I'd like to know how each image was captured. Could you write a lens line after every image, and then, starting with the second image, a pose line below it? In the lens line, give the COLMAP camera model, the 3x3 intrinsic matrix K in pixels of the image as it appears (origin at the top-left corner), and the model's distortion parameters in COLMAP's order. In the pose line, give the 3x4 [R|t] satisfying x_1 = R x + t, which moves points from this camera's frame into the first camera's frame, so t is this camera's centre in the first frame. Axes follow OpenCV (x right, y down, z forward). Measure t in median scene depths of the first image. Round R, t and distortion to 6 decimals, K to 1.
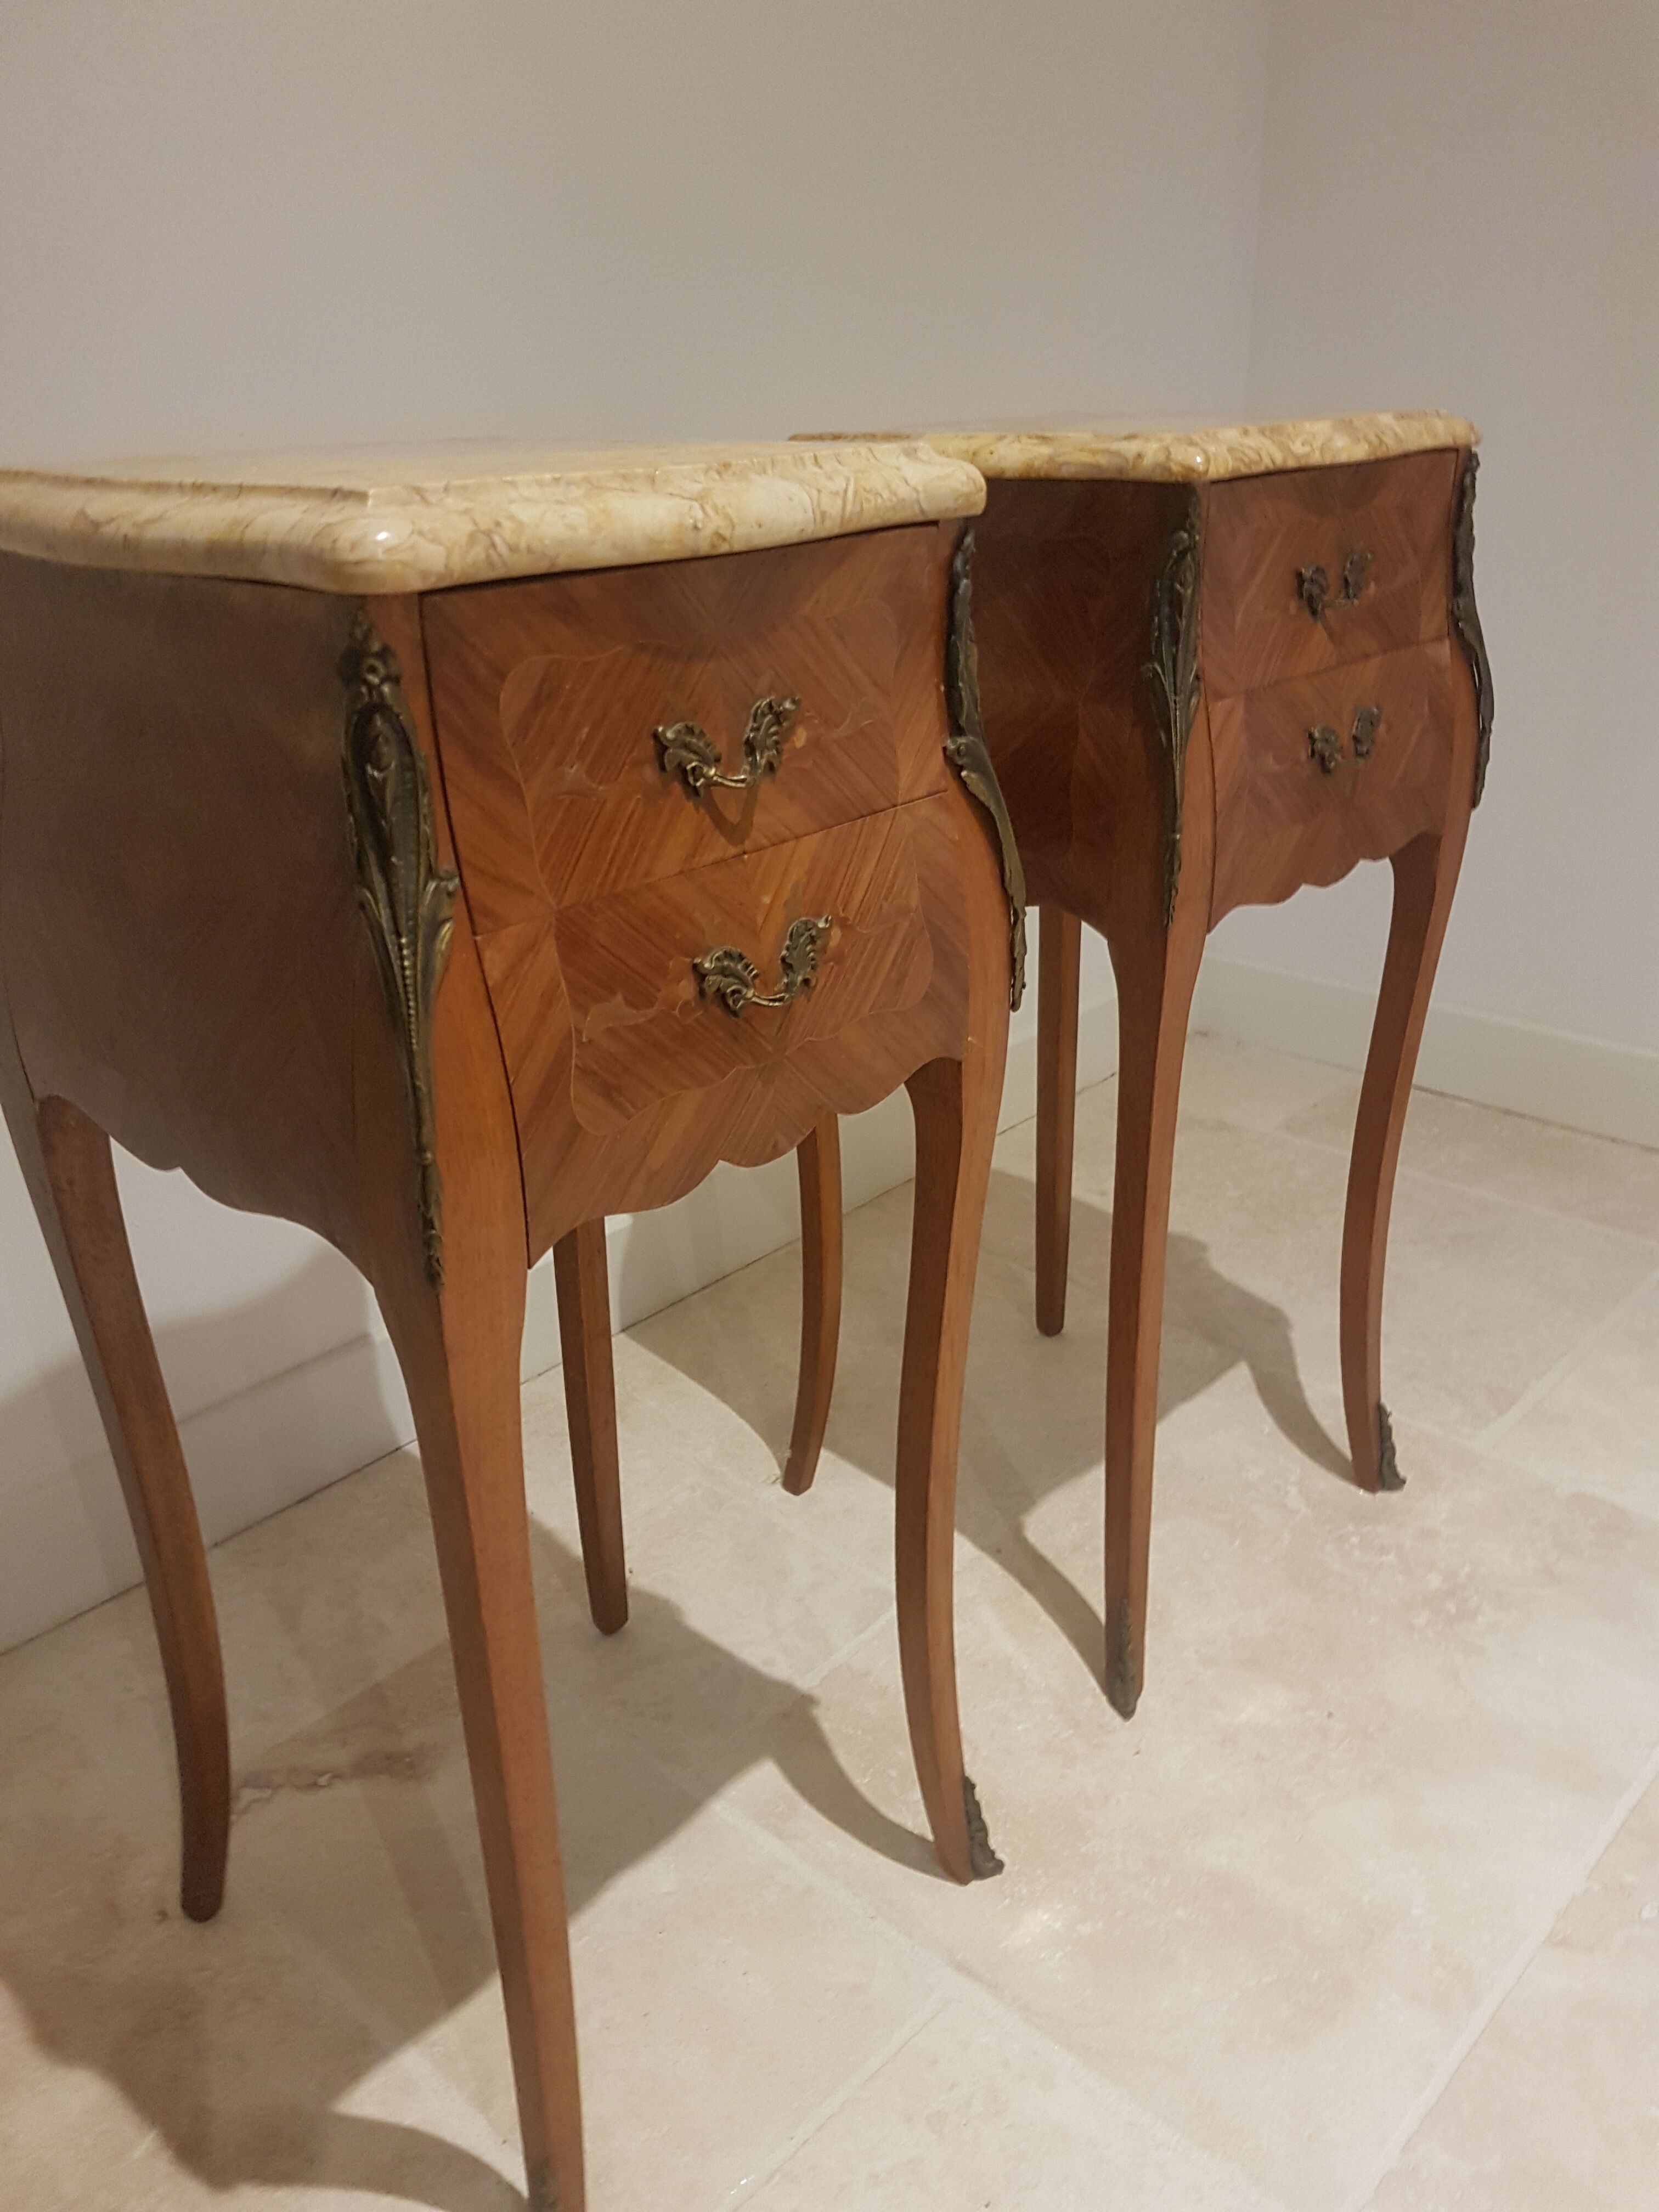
lens RADIAL K [[1723.6, 0, 815.3], [0, 1723.6, 1113.1], [0, 0, 1]] dist [0.096049, -0.154690]
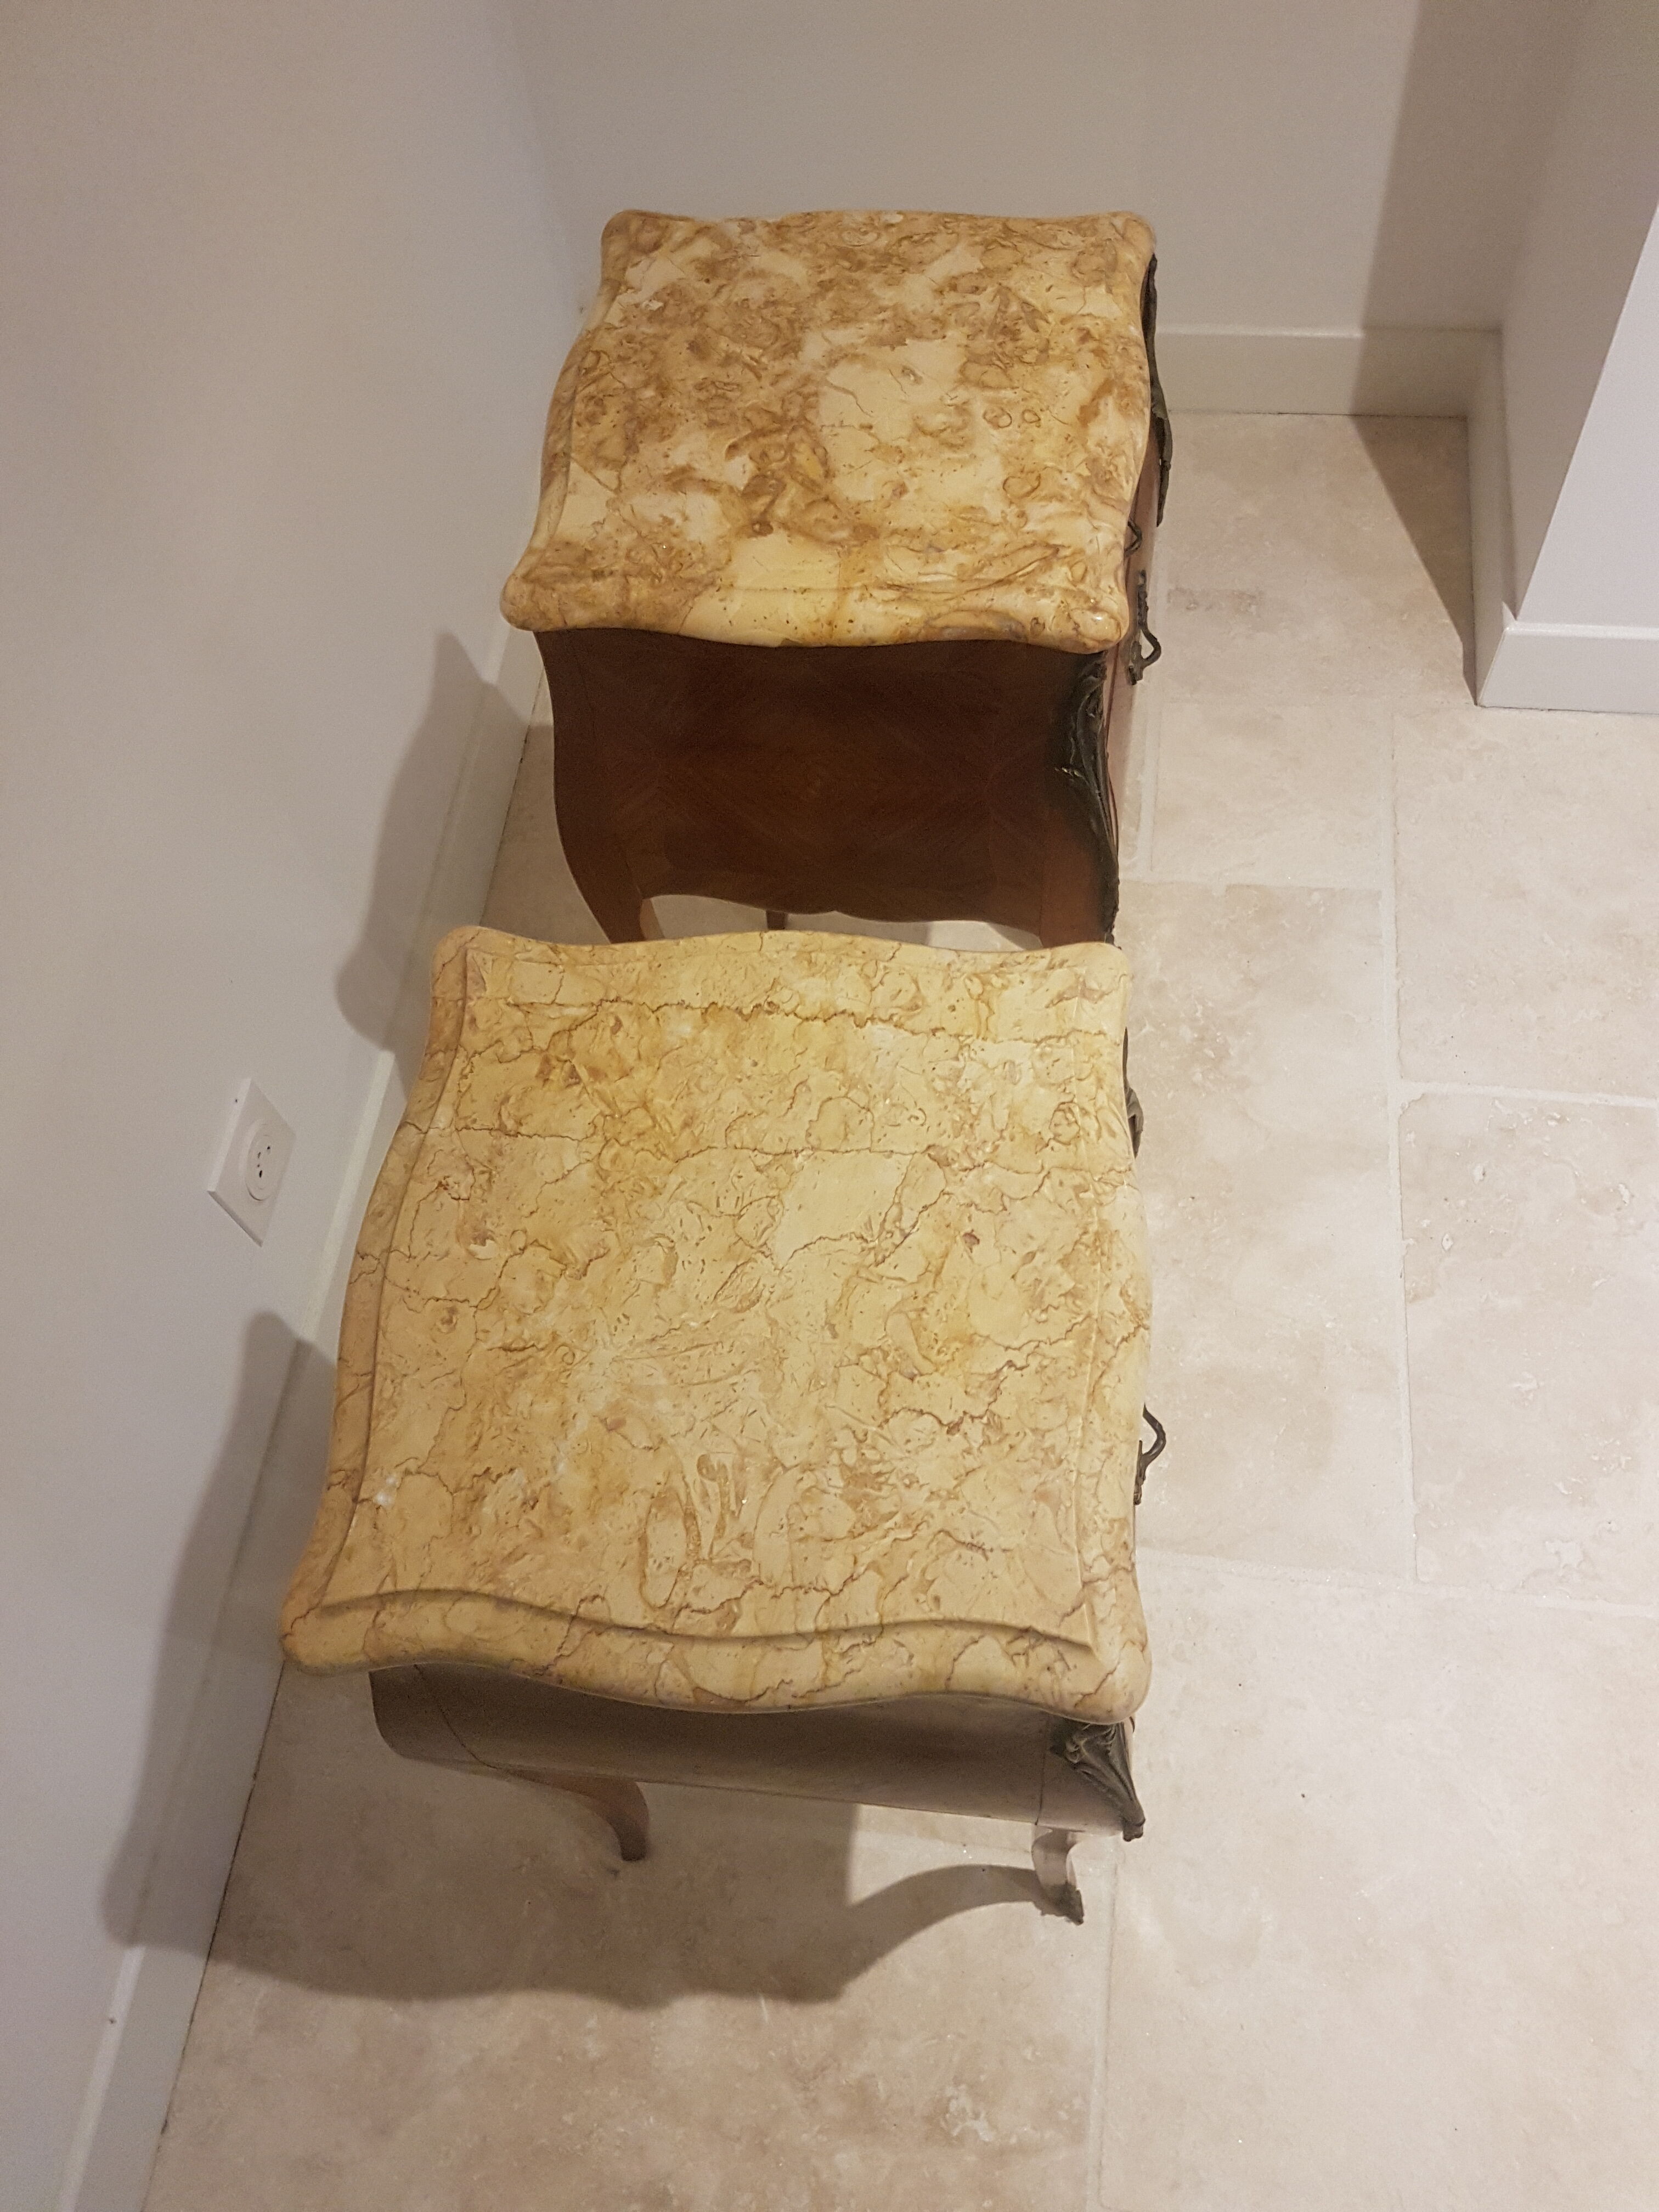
lens RADIAL K [[1723.6, 0, 813.2], [0, 1723.6, 1070.5], [0, 0, 1]] dist [0.096049, -0.154690]
pose [[0.804600, -0.538784, 0.249661, -0.285338], [0.291980, 0.725057, 0.623731, -0.823740], [-0.517074, -0.428958, 0.740695, 0.241142]]
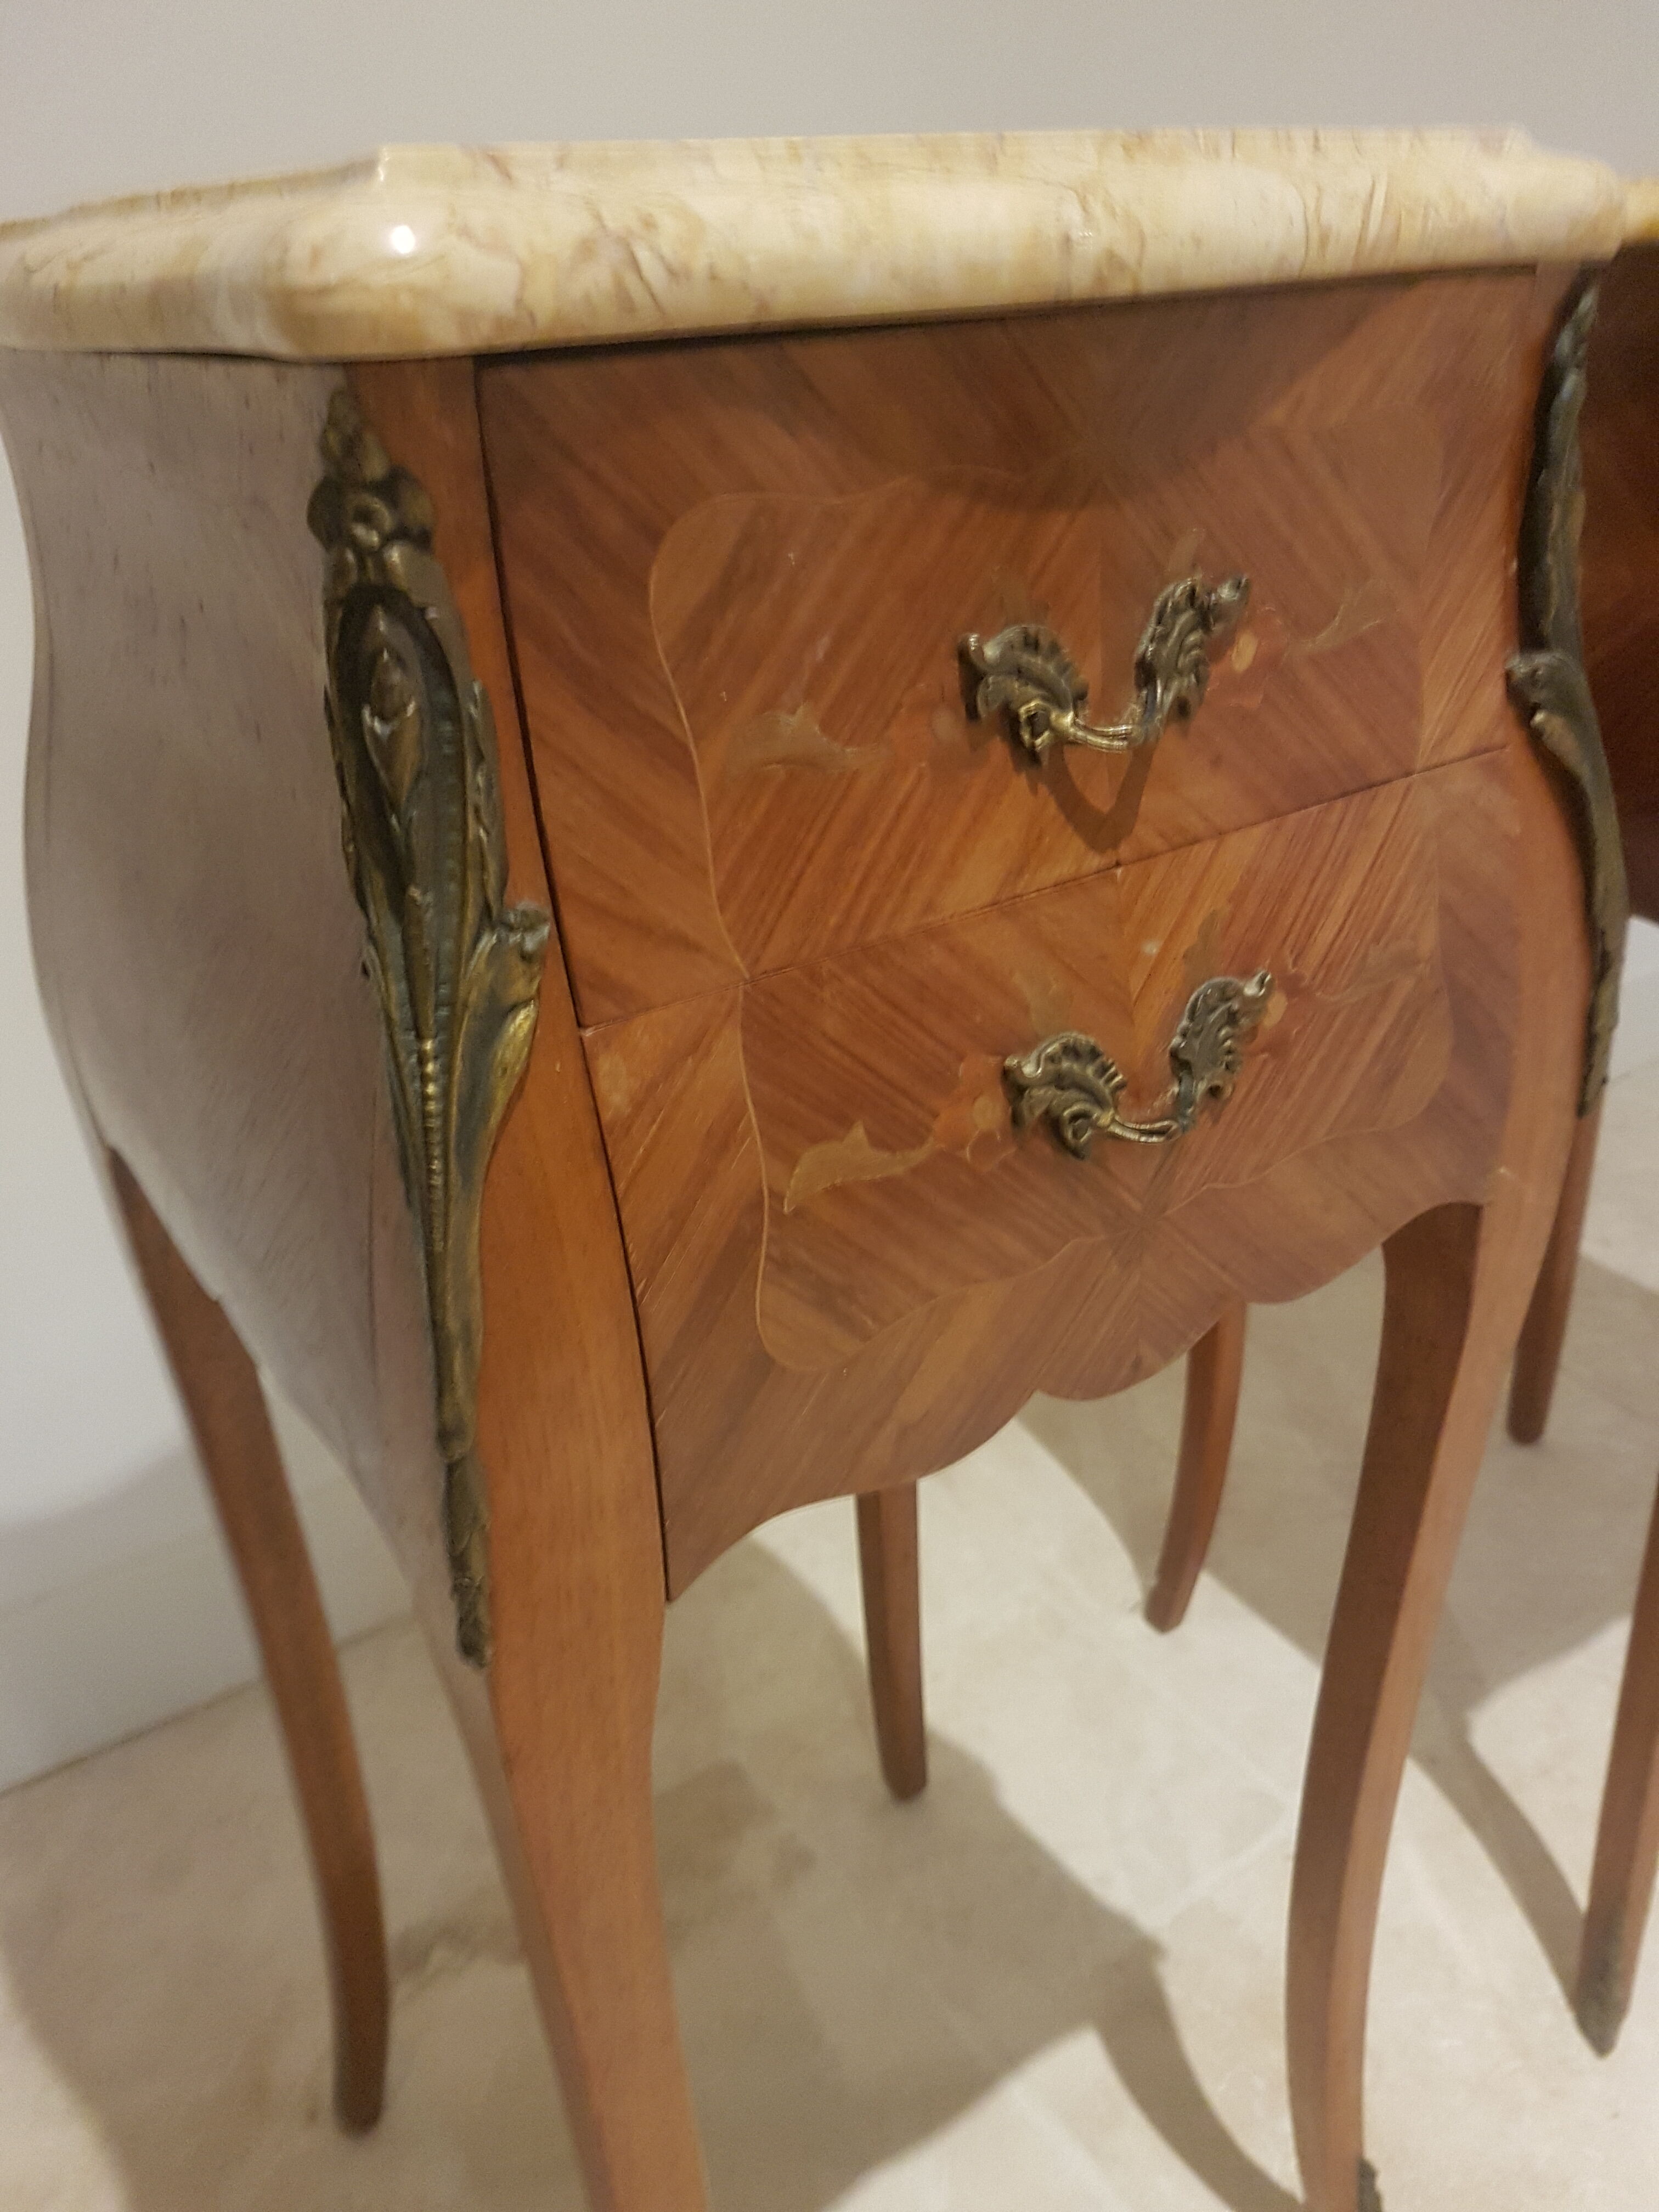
lens RADIAL K [[1723.6, 0, 809.7], [0, 1723.6, 1097.2], [0, 0, 1]] dist [0.096049, -0.154690]
pose [[0.969220, 0.080279, -0.232738, -0.001360], [-0.069367, 0.996090, 0.054710, -0.073198], [0.236220, -0.036881, 0.970999, 0.314845]]
